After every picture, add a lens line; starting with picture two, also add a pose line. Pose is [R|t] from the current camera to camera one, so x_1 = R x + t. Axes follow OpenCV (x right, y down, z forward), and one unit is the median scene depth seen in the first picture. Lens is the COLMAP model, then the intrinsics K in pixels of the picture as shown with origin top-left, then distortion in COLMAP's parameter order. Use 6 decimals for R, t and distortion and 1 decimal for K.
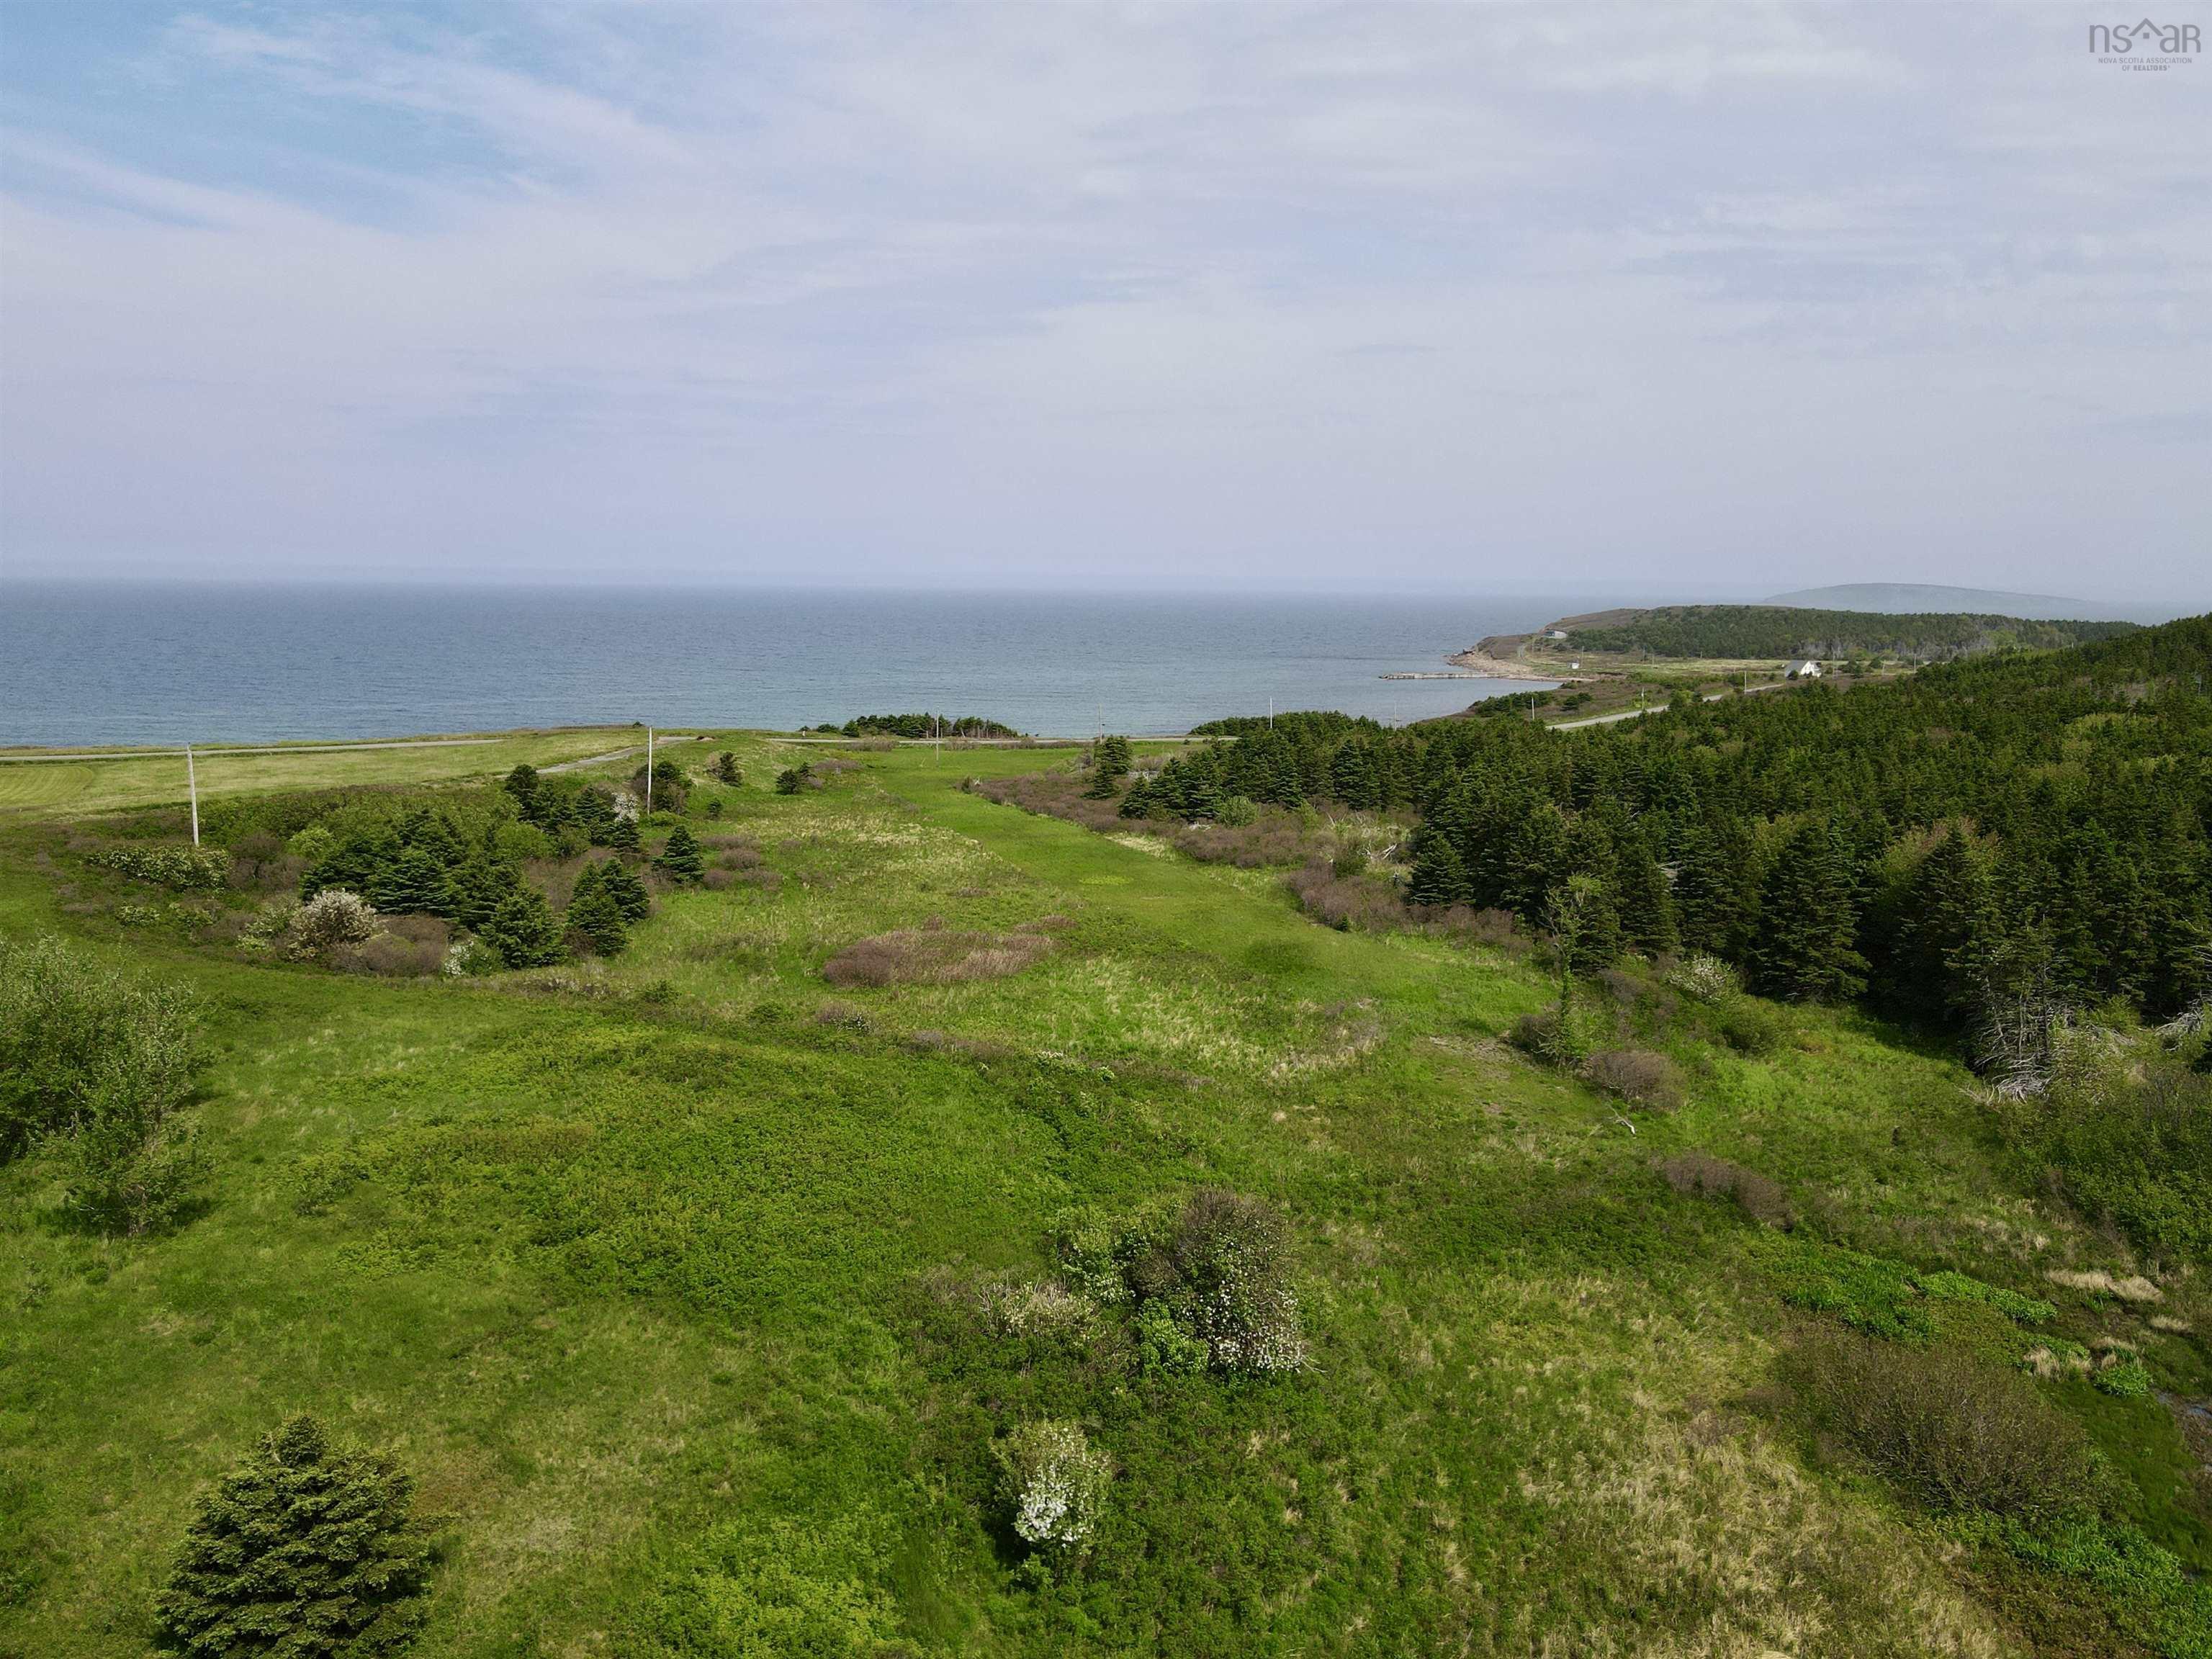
lens RADIAL K [[1634.2, 0, 1101.5], [0, 1634.2, 834.5], [0, 0, 1]] dist [0.000264, 0.008665]
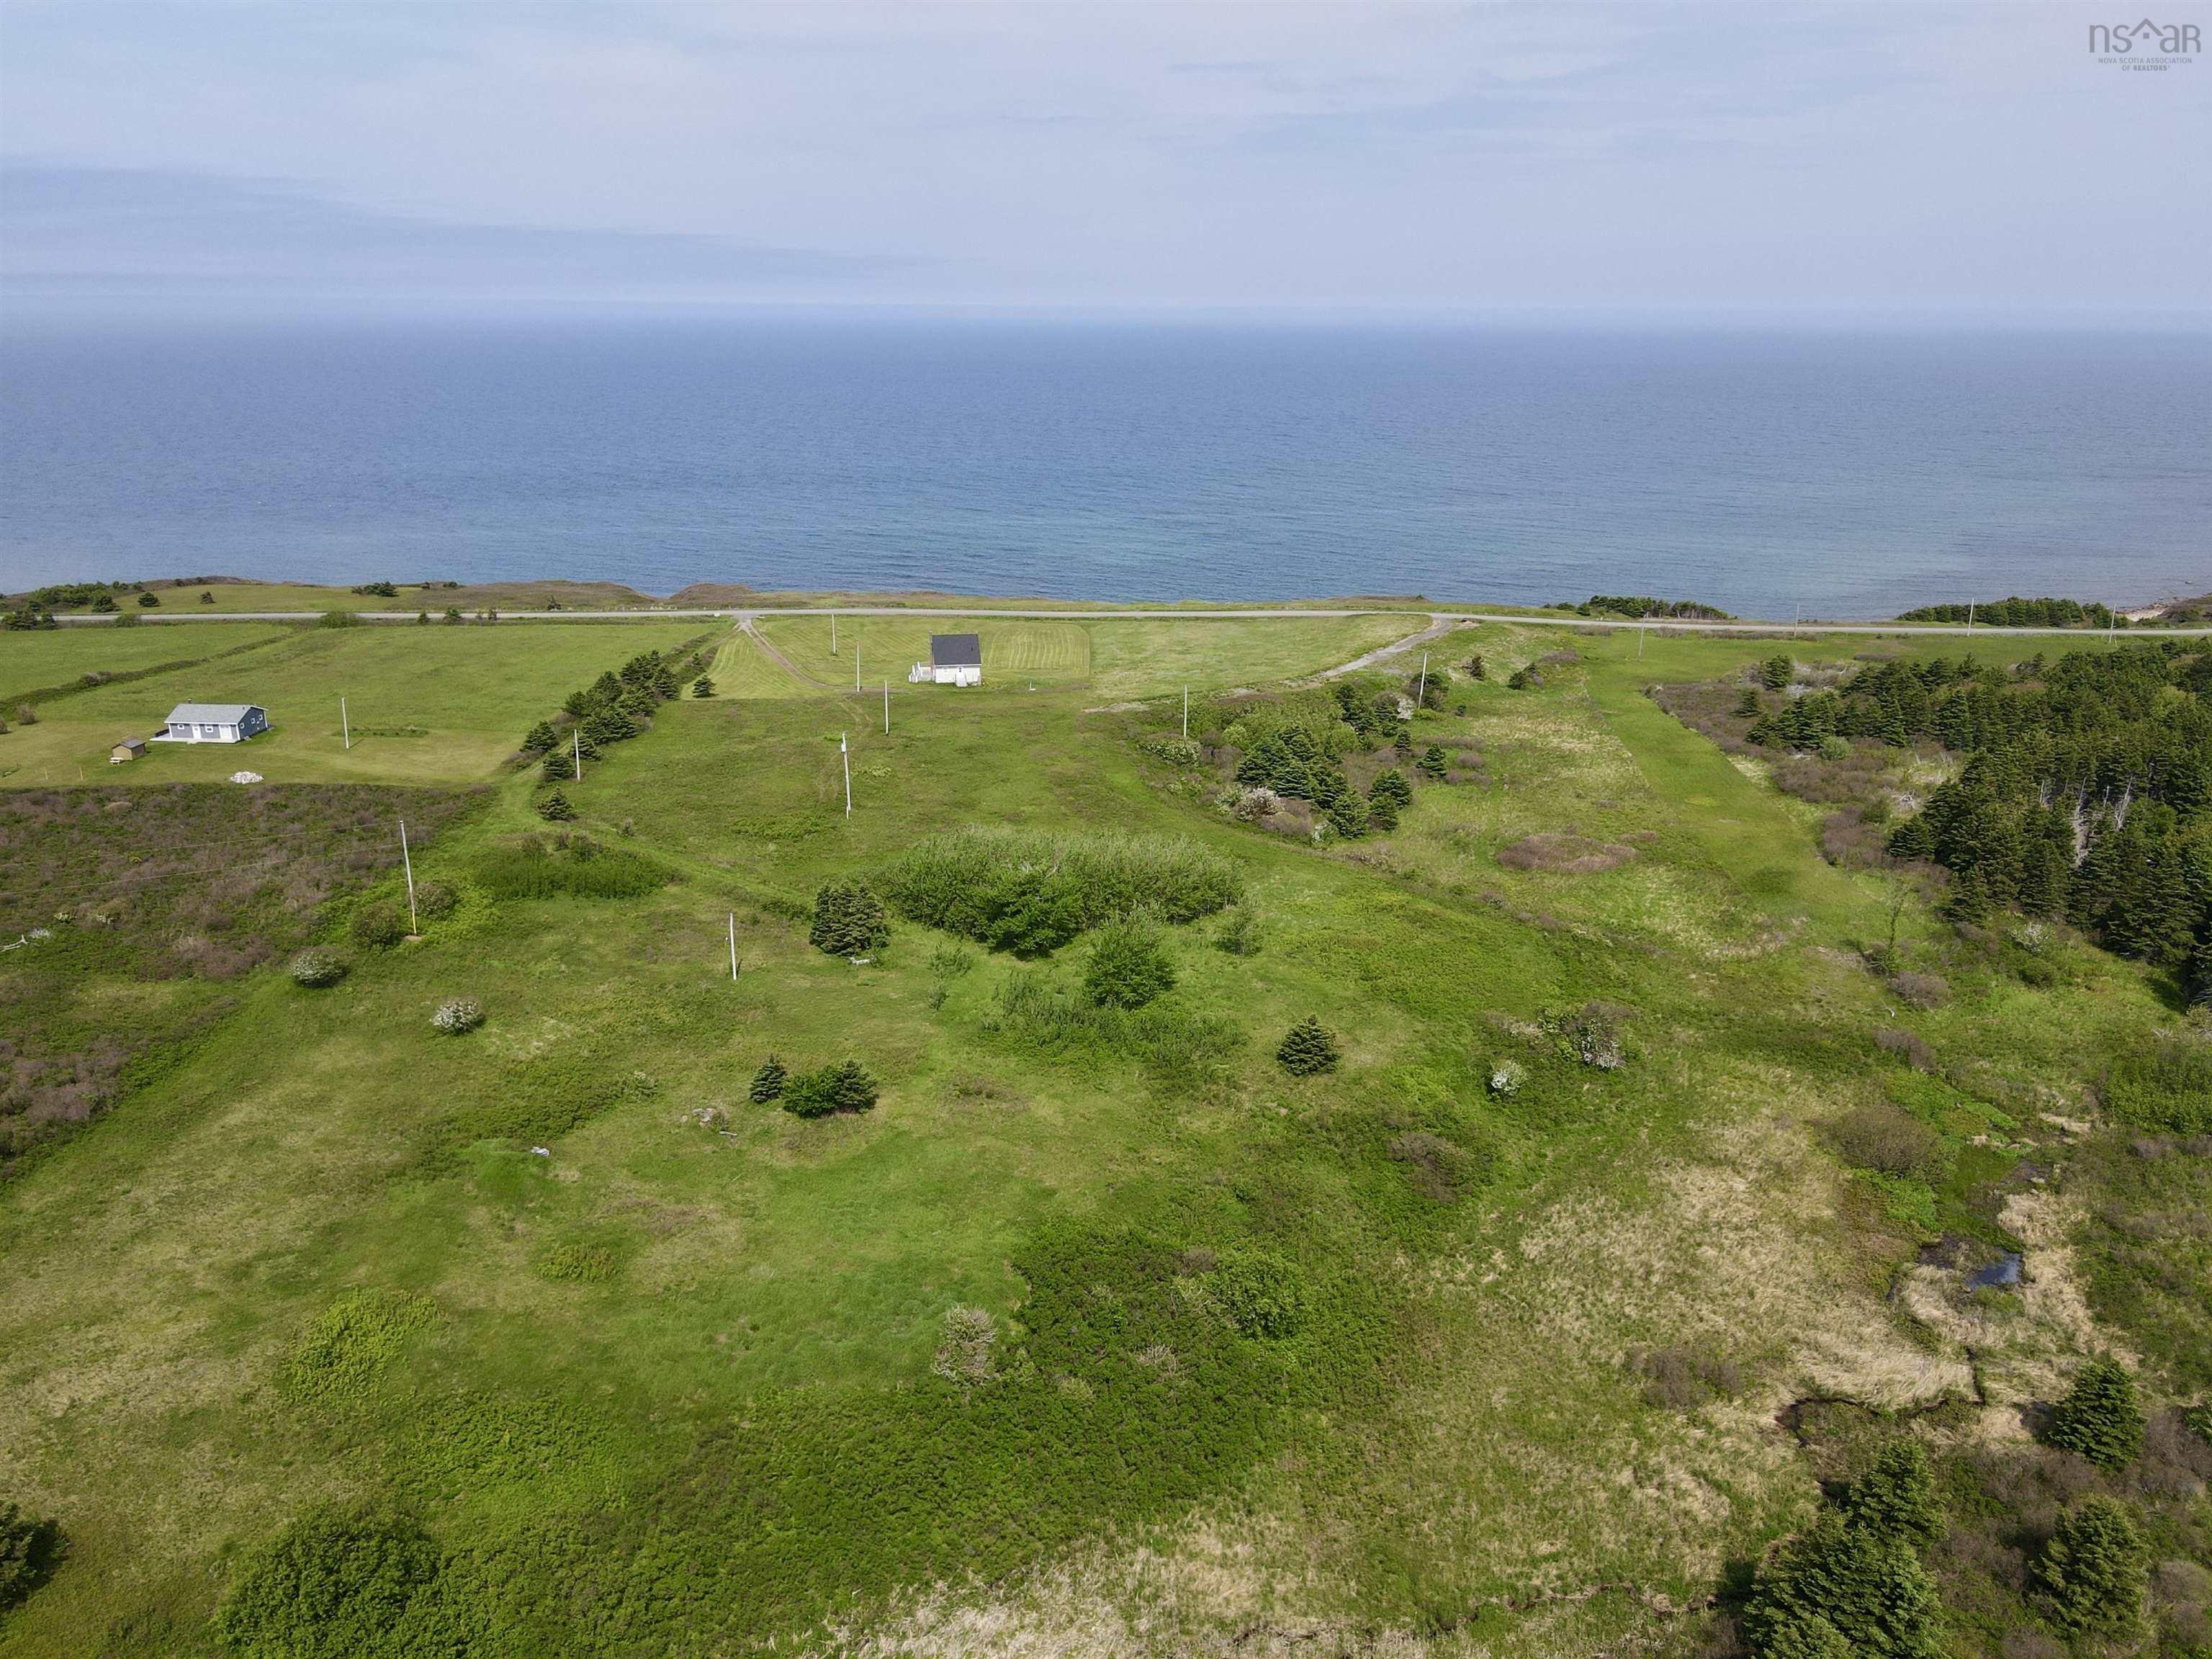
lens RADIAL K [[1628.0, 0, 1108.4], [0, 1628.0, 846.0], [0, 0, 1]] dist [-0.008268, 0.039287]
pose [[0.893872, 0.137830, -0.426610, 0.214266], [-0.067325, 0.982047, 0.176215, -0.216337], [0.443239, -0.128792, 0.887103, -0.814001]]
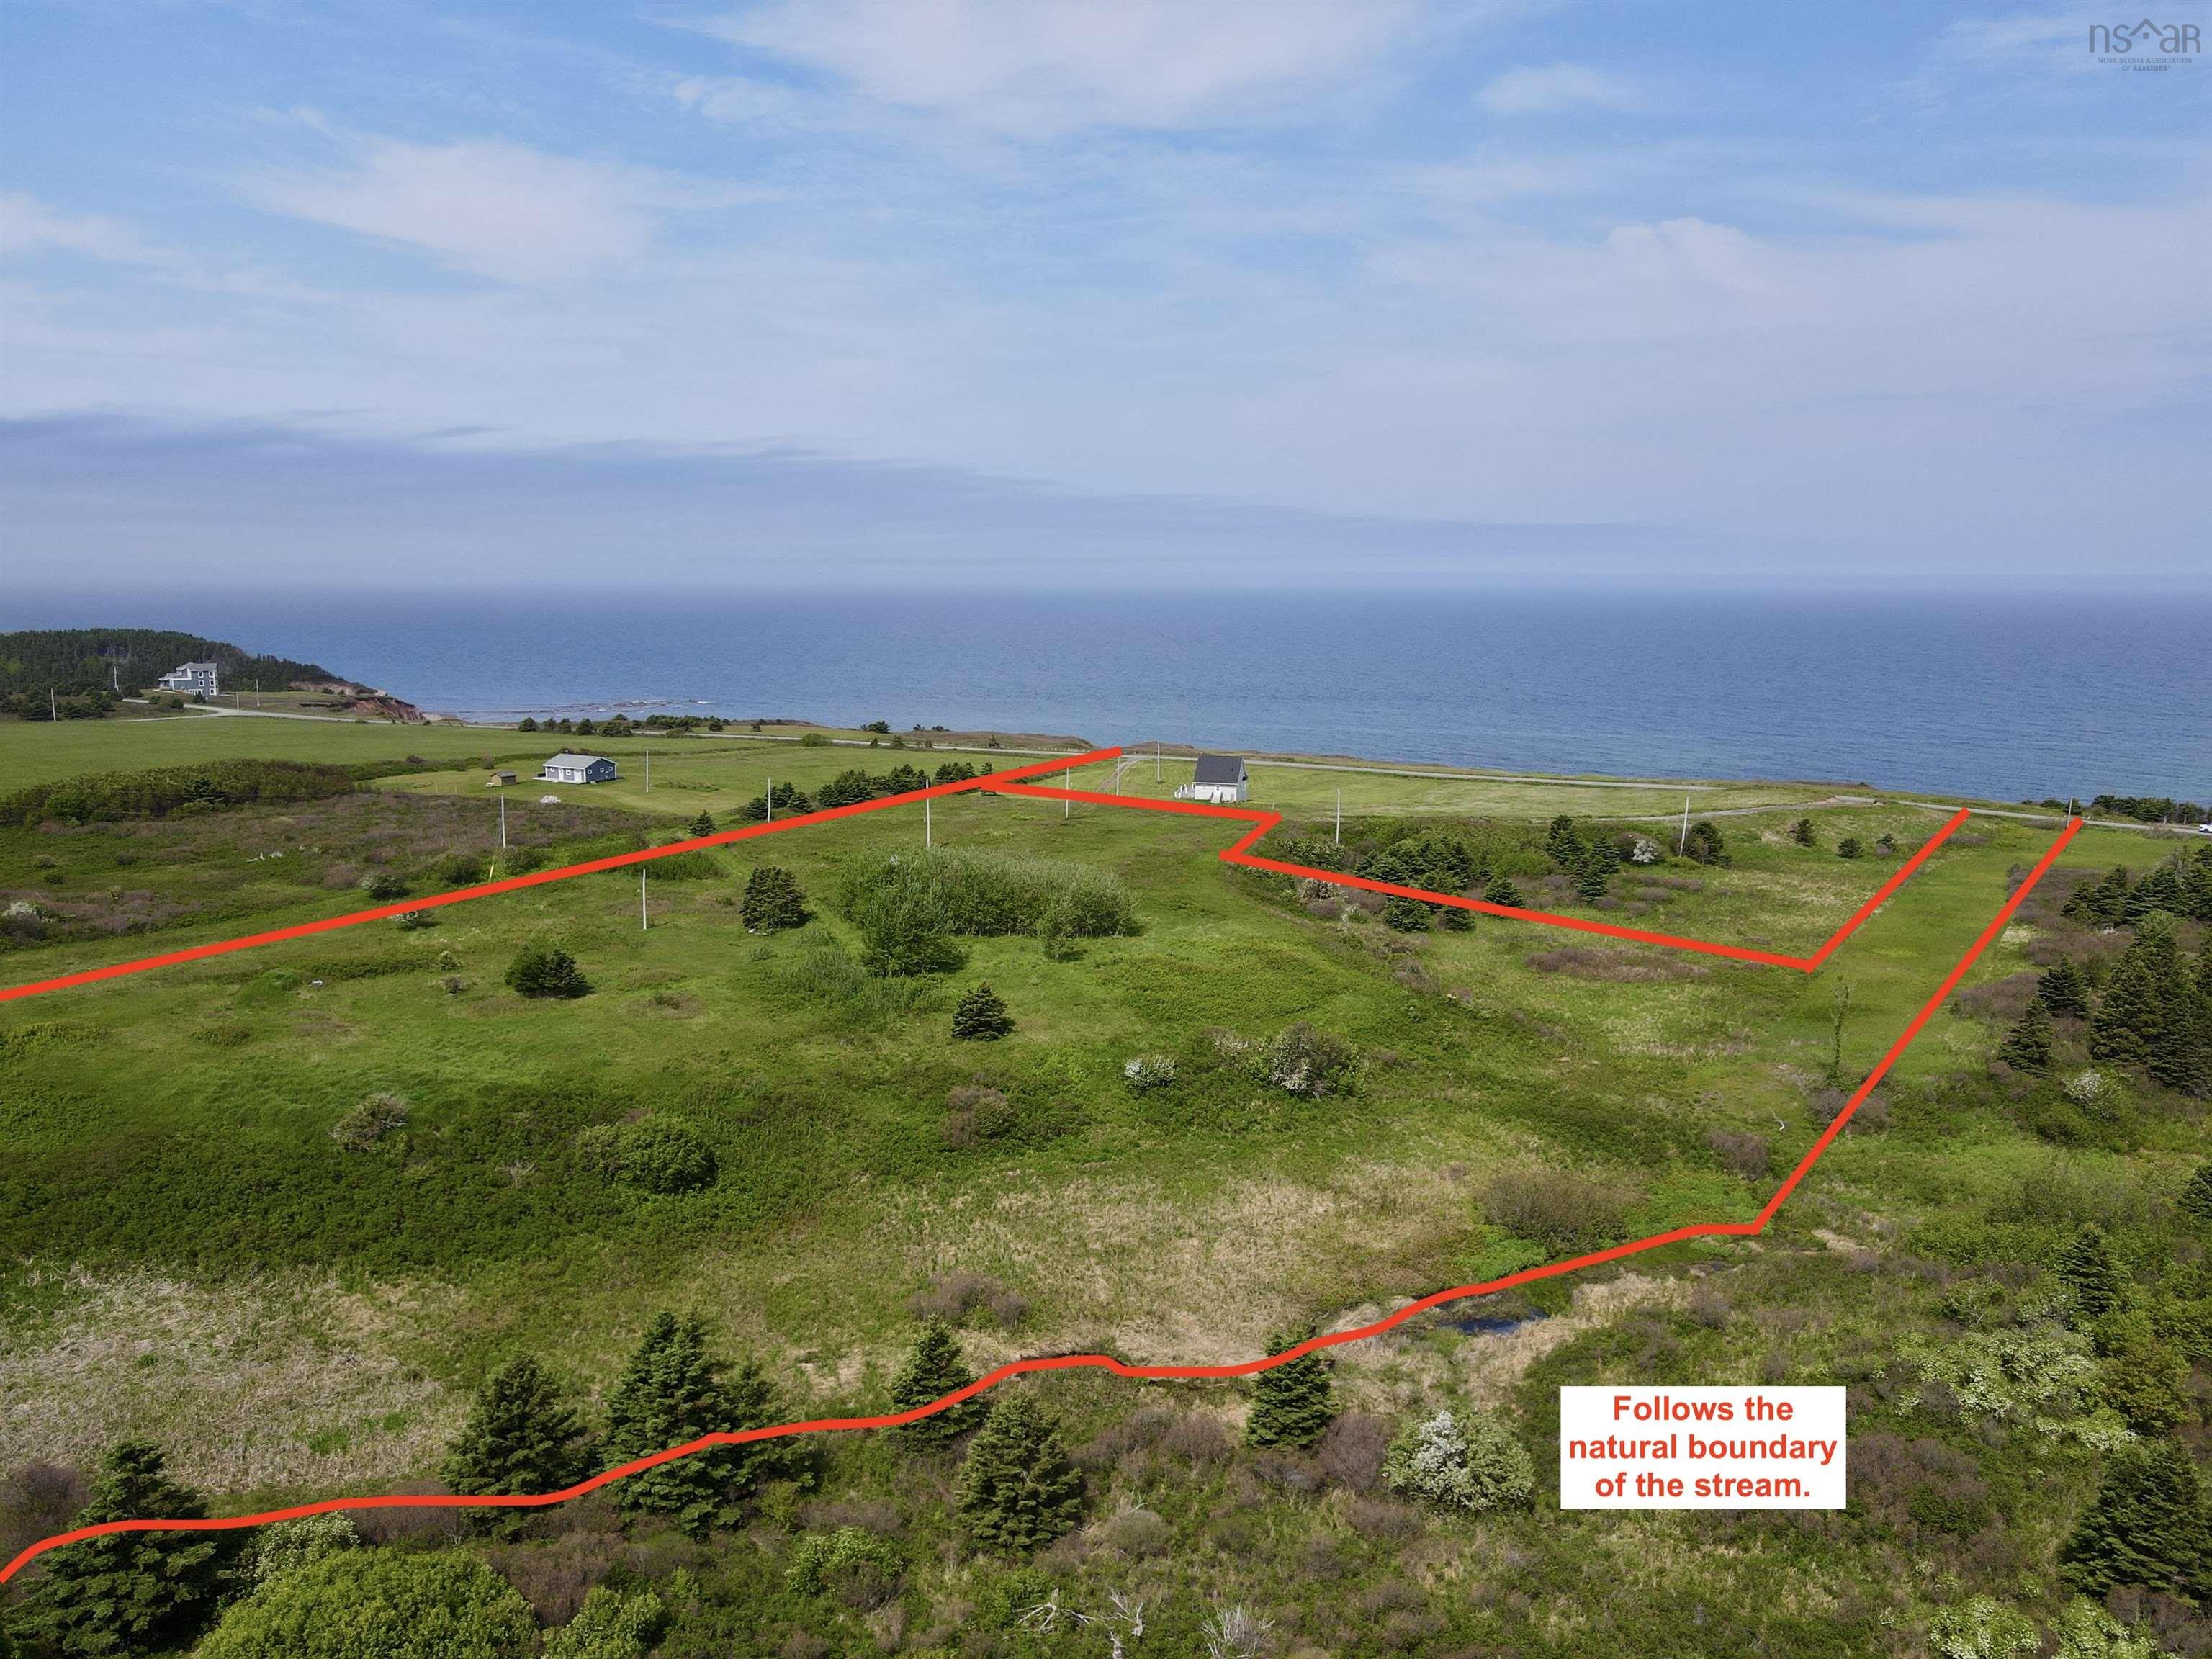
lens RADIAL K [[1634.2, 0, 1101.5], [0, 1634.2, 834.5], [0, 0, 1]] dist [0.000264, 0.008665]
pose [[0.590808, 0.118849, -0.798010, 0.860659], [-0.121148, 0.990945, 0.057891, -0.084226], [0.797665, 0.062475, 0.599857, -0.371269]]
